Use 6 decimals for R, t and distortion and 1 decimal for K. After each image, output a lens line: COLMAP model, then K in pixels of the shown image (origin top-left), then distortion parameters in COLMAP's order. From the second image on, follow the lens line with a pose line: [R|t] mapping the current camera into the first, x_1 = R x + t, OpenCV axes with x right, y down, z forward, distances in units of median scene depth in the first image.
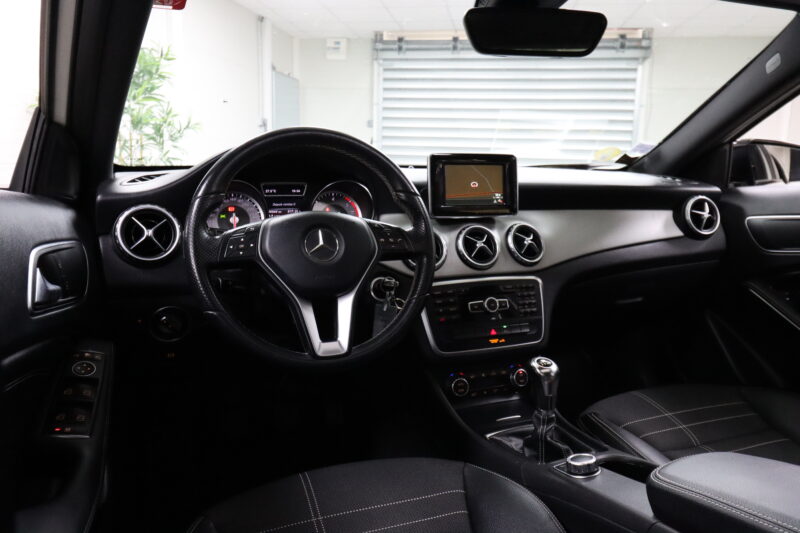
lens RADIAL K [[589.0, 0, 402.7], [0, 589.0, 268.5], [0, 0, 1]] dist [0.008837, -0.008015]
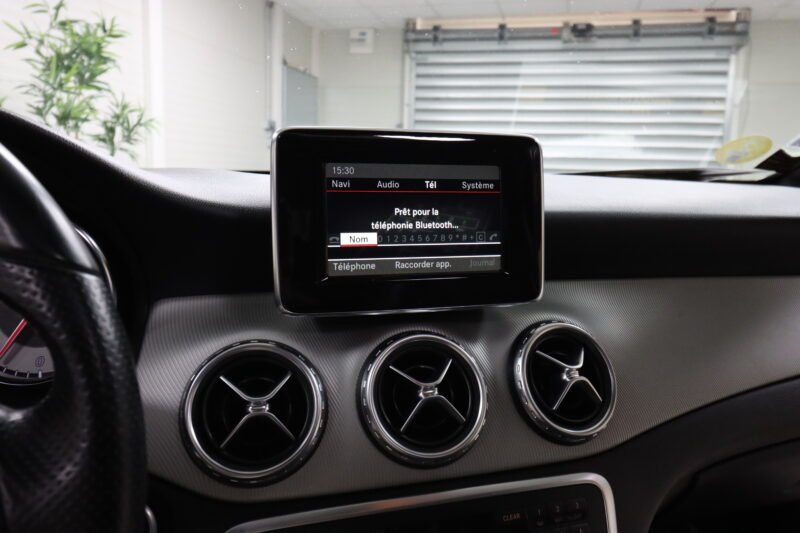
lens RADIAL K [[624.5, 0, 412.1], [0, 624.5, 262.3], [0, 0, 1]] dist [0.028668, -0.017738]
pose [[0.997568, 0.016622, -0.067695, 0.030896], [-0.019326, 0.999033, -0.039480, -0.021577], [0.066973, 0.040692, 0.996925, 0.133958]]
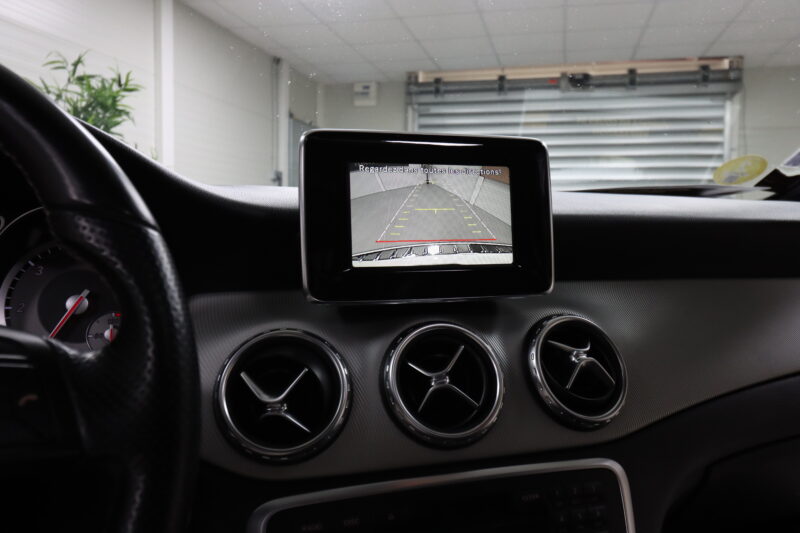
lens RADIAL K [[624.5, 0, 411.1], [0, 624.5, 267.4], [0, 0, 1]] dist [0.028668, -0.017738]
pose [[0.997091, -0.002998, -0.076164, 0.029404], [-0.005622, 0.993613, -0.112704, -0.013564], [0.076016, 0.112804, 0.990705, 0.129301]]
